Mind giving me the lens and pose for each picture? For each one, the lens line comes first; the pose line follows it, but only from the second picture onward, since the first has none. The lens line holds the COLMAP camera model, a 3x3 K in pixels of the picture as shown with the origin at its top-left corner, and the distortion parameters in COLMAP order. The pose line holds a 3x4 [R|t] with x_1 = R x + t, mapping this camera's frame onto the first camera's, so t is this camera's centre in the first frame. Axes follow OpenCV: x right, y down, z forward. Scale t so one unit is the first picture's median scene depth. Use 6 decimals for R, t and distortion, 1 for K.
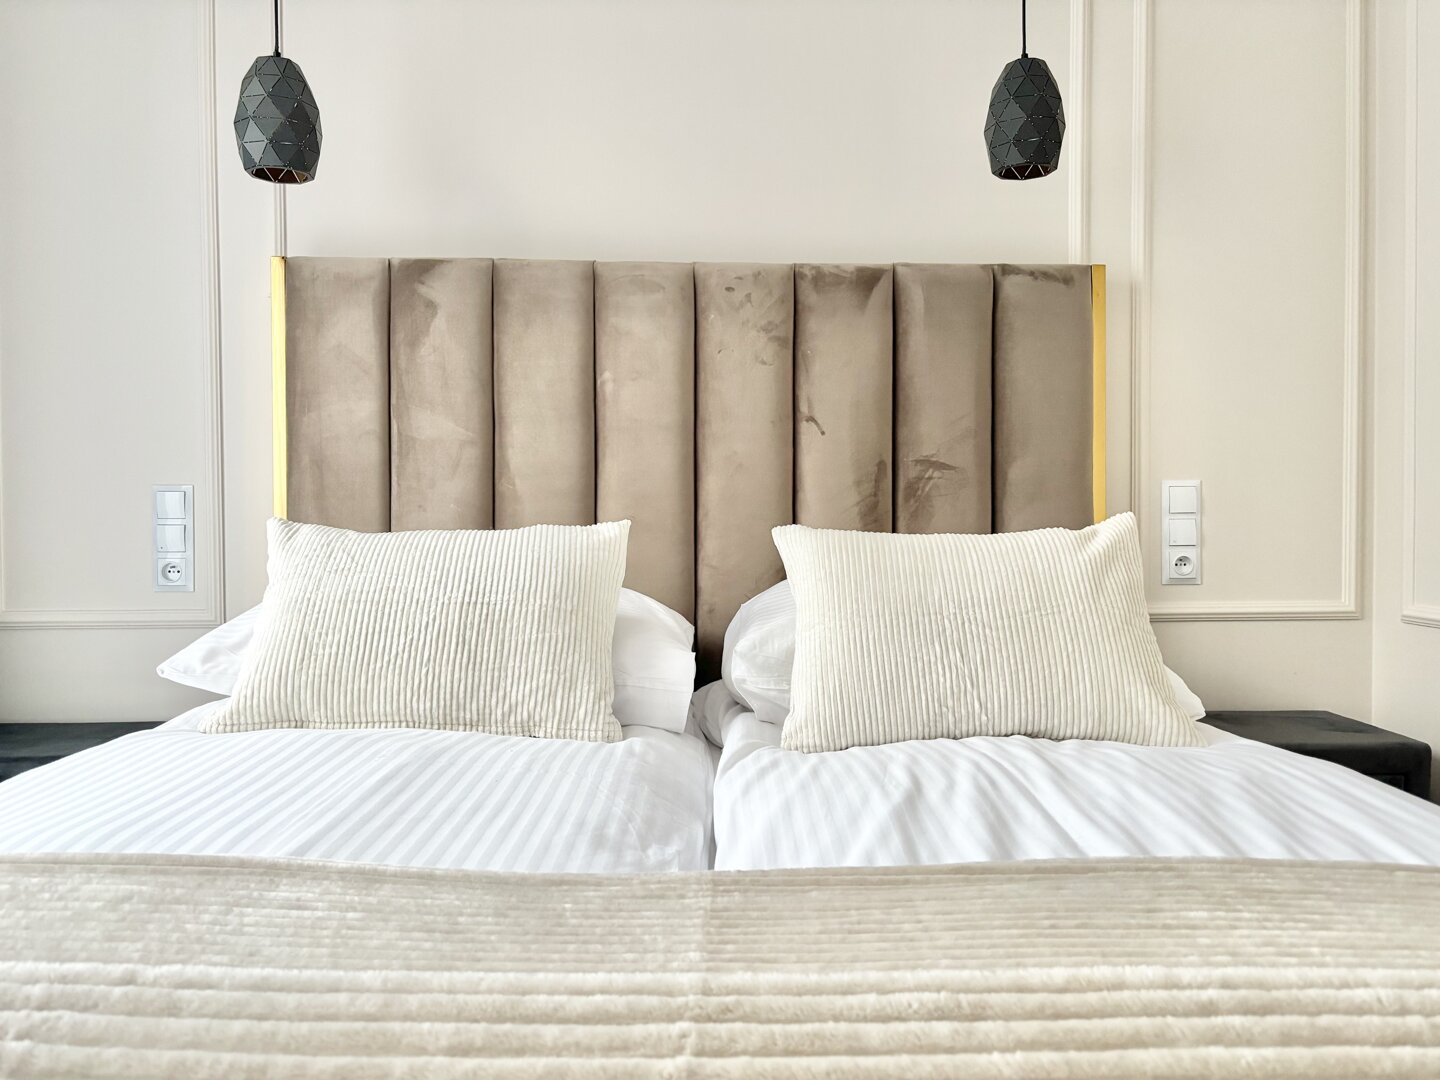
lens RADIAL K [[1086.3, 0, 715.9], [0, 1086.3, 541.5], [0, 0, 1]] dist [0.022210, -0.016601]
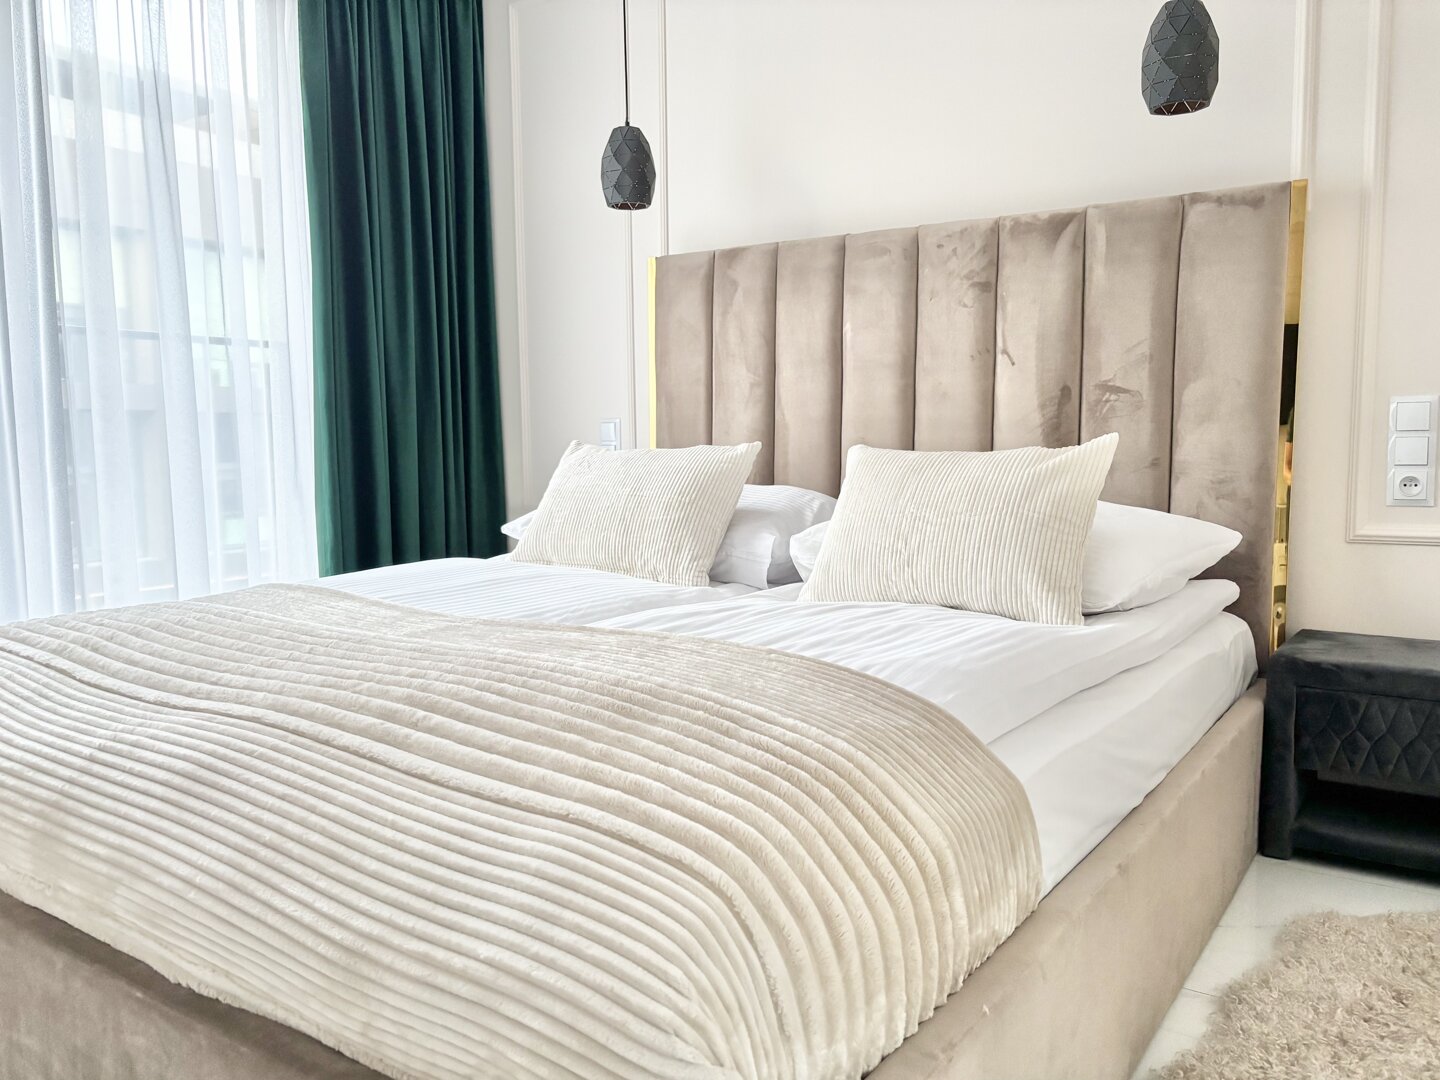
lens RADIAL K [[1086.3, 0, 729.5], [0, 1086.3, 543.0], [0, 0, 1]] dist [0.022210, -0.016601]
pose [[0.809452, 0.052558, -0.584829, 0.541679], [-0.008374, 0.996918, 0.078003, 0.002254], [0.587126, -0.058242, 0.807397, -0.124055]]
